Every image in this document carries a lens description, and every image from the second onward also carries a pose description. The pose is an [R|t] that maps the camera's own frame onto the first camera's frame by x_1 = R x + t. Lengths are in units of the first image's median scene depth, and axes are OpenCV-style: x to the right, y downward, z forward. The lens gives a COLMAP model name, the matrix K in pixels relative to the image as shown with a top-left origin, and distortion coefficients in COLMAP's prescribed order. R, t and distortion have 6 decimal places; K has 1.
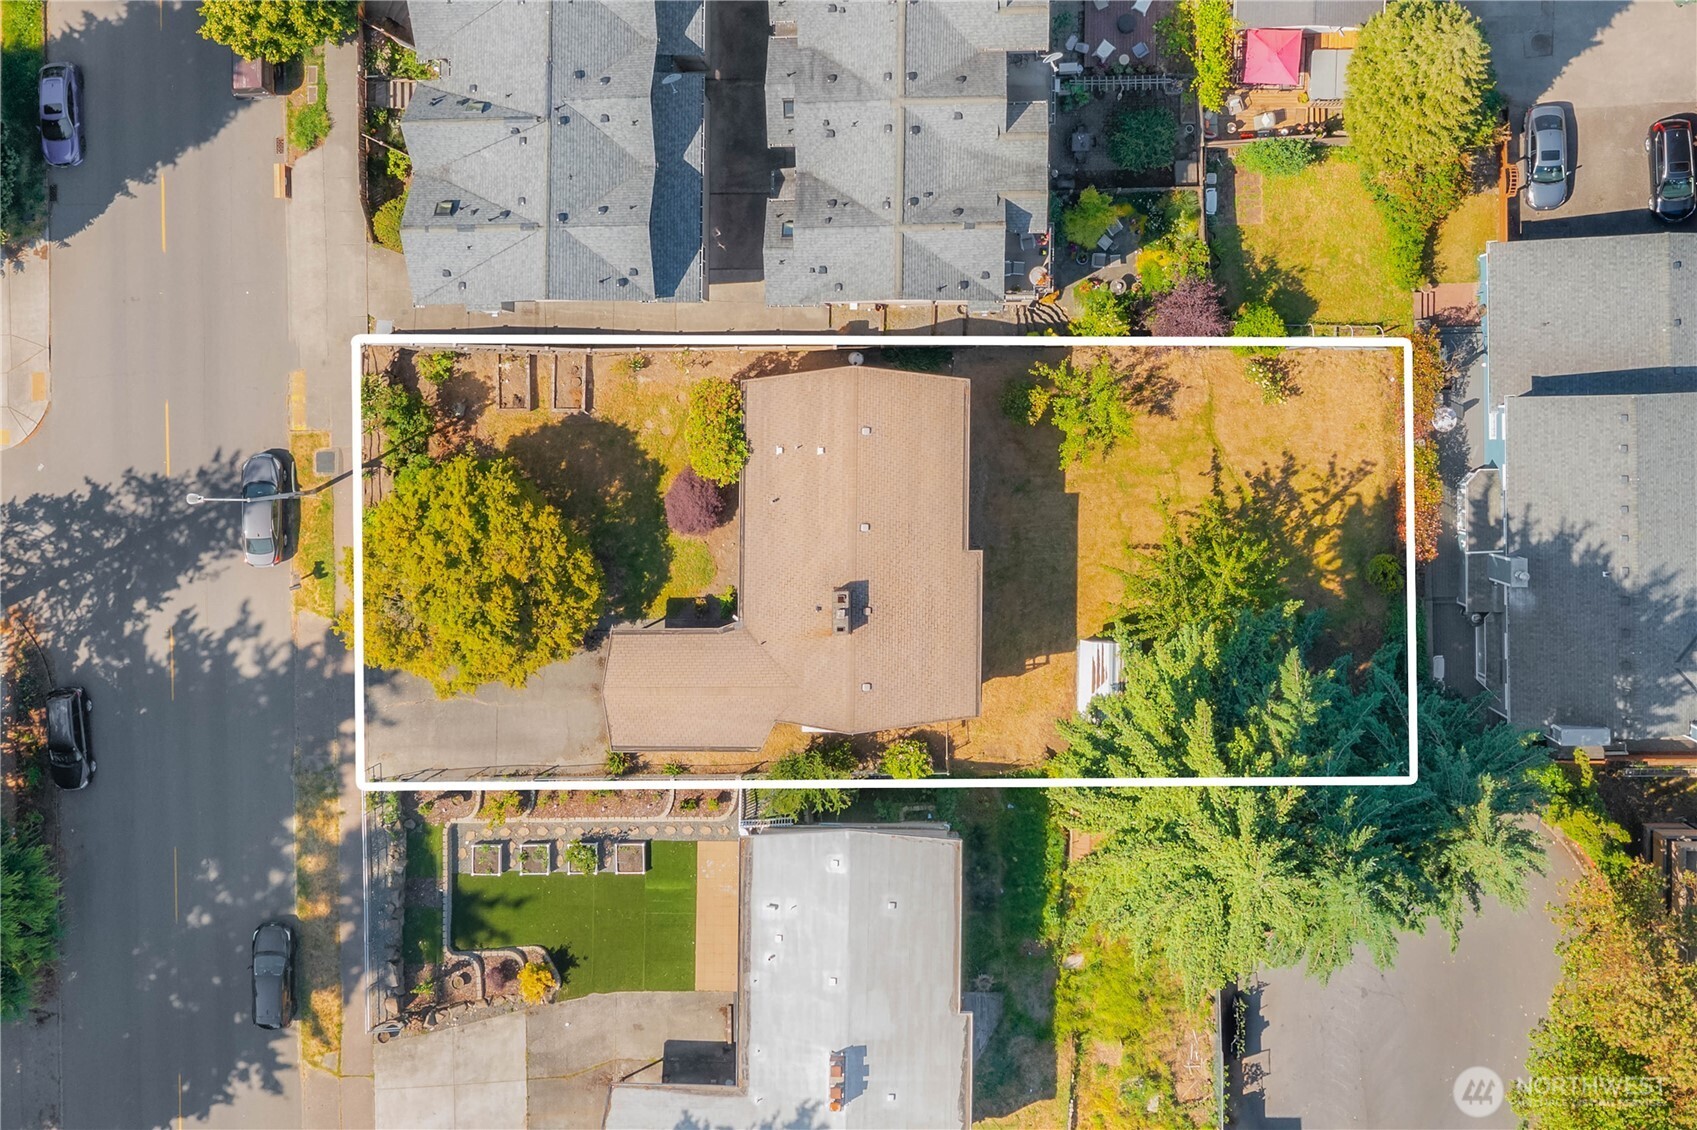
lens RADIAL K [[1441.7, 0, 795.3], [0, 1441.7, 566.2], [0, 0, 1]] dist [0.009414, -0.088009]
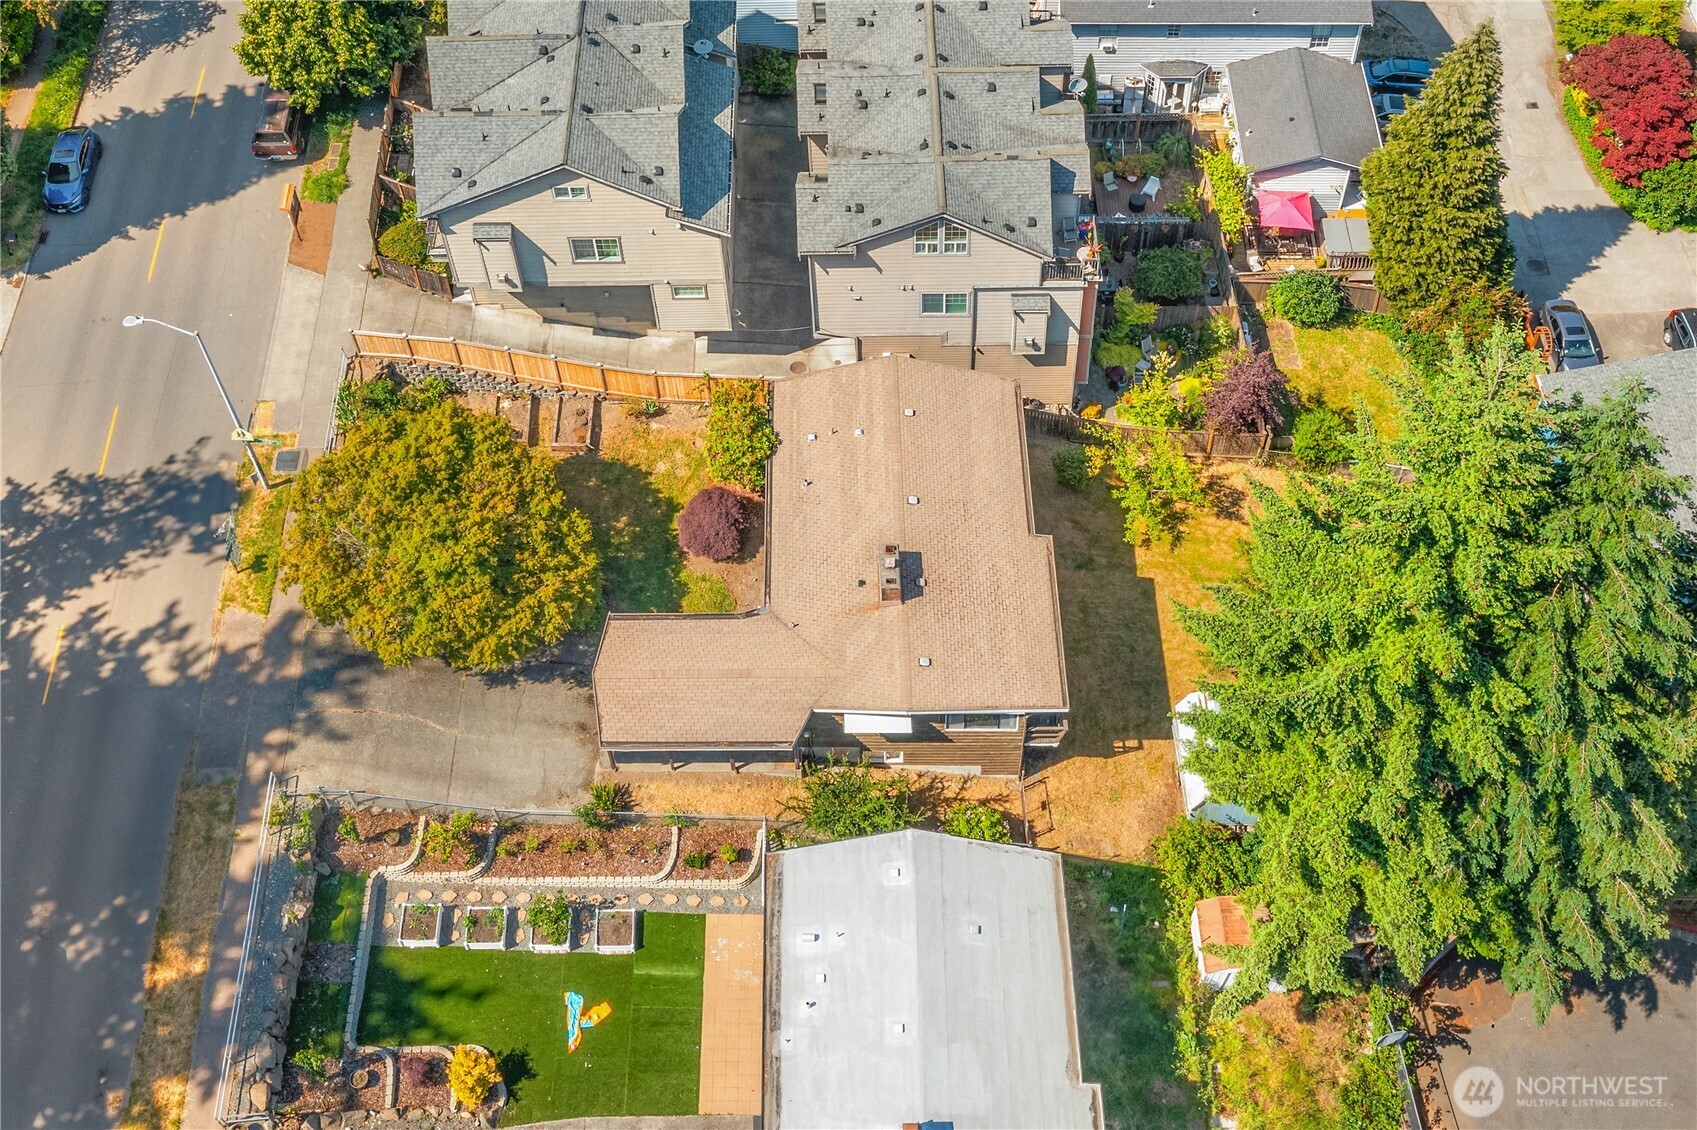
lens RADIAL K [[1441.7, 0, 795.3], [0, 1441.7, 566.2], [0, 0, 1]] dist [0.009414, -0.088009]
pose [[0.999954, -0.002923, 0.009132, -0.028382], [0.006967, 0.875820, -0.482588, 0.404827], [-0.006587, 0.482629, 0.875800, 0.263802]]
